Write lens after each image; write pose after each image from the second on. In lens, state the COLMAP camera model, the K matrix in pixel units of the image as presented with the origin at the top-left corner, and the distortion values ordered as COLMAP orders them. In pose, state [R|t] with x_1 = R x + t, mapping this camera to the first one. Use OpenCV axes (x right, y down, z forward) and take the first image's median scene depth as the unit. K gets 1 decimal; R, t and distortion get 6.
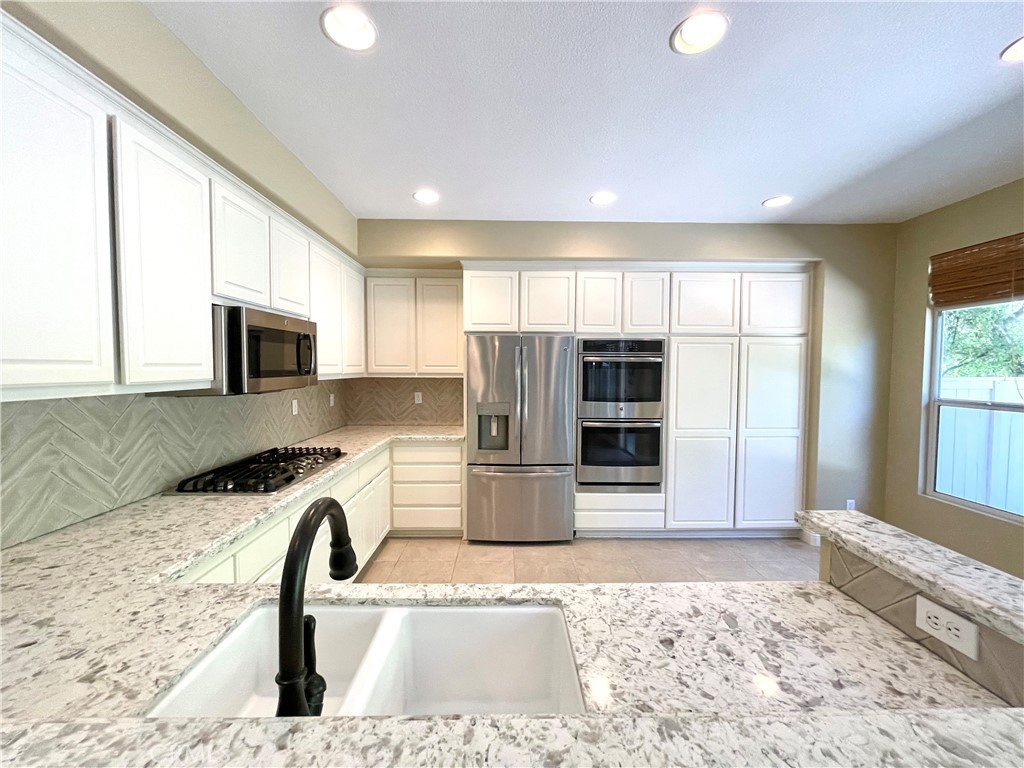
lens RADIAL K [[411.5, 0, 512.0], [0, 411.5, 384.0], [0, 0, 1]] dist [0.000448, -0.000711]
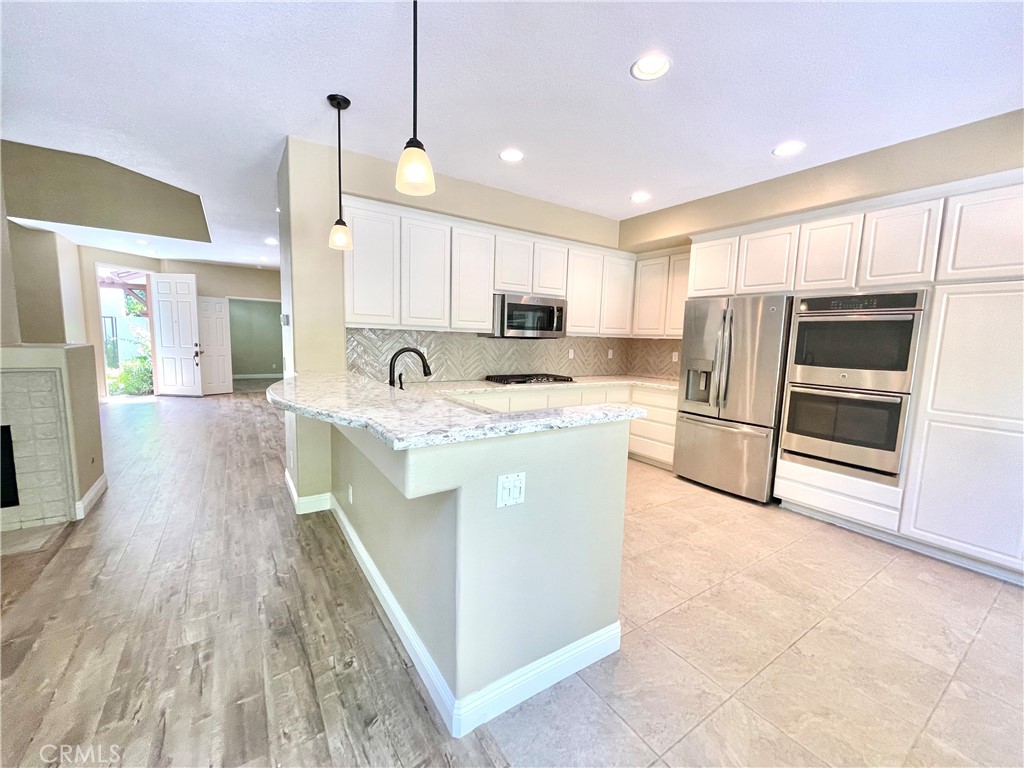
lens RADIAL K [[411.5, 0, 512.0], [0, 411.5, 384.0], [0, 0, 1]] dist [0.000448, -0.000711]
pose [[0.546822, 0.103808, -0.830789, 0.604893], [-0.059733, 0.994592, 0.084959, 0.045167], [0.835116, 0.003168, 0.550065, -0.056995]]
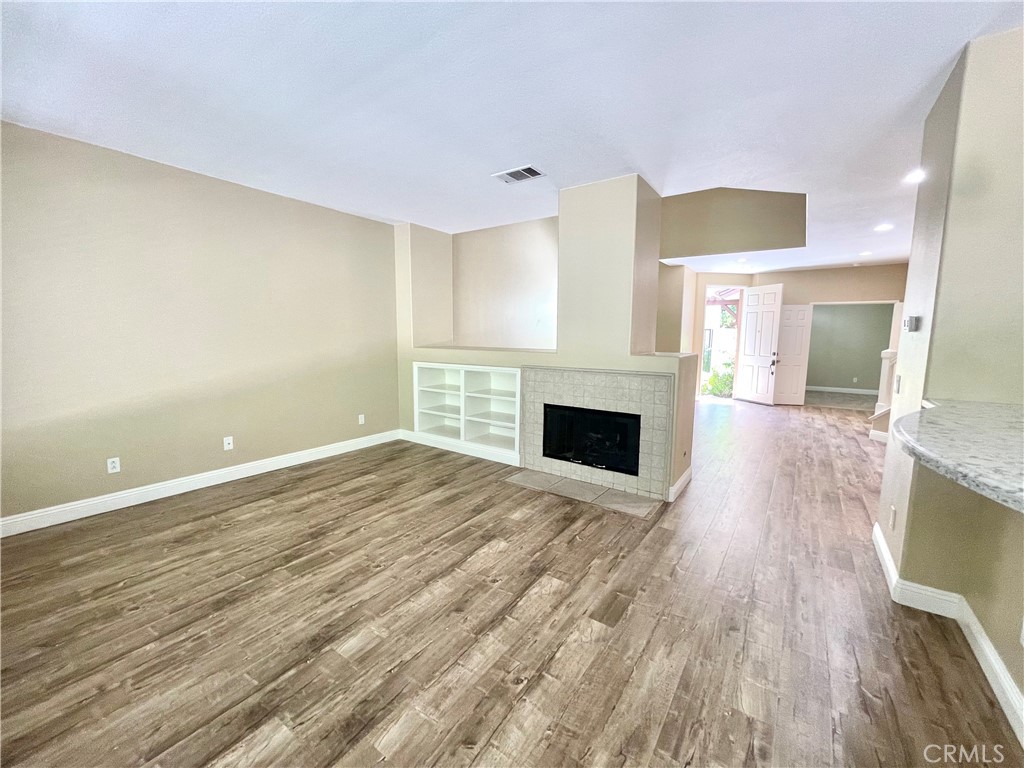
lens RADIAL K [[414.5, 0, 512.0], [0, 414.5, 384.0], [0, 0, 1]] dist [0.001085, 0.000729]
pose [[-0.586994, 0.084867, -0.805131, 0.460767], [-0.043937, 0.989685, 0.136354, 0.042774], [0.808398, 0.115414, -0.577210, -0.094882]]
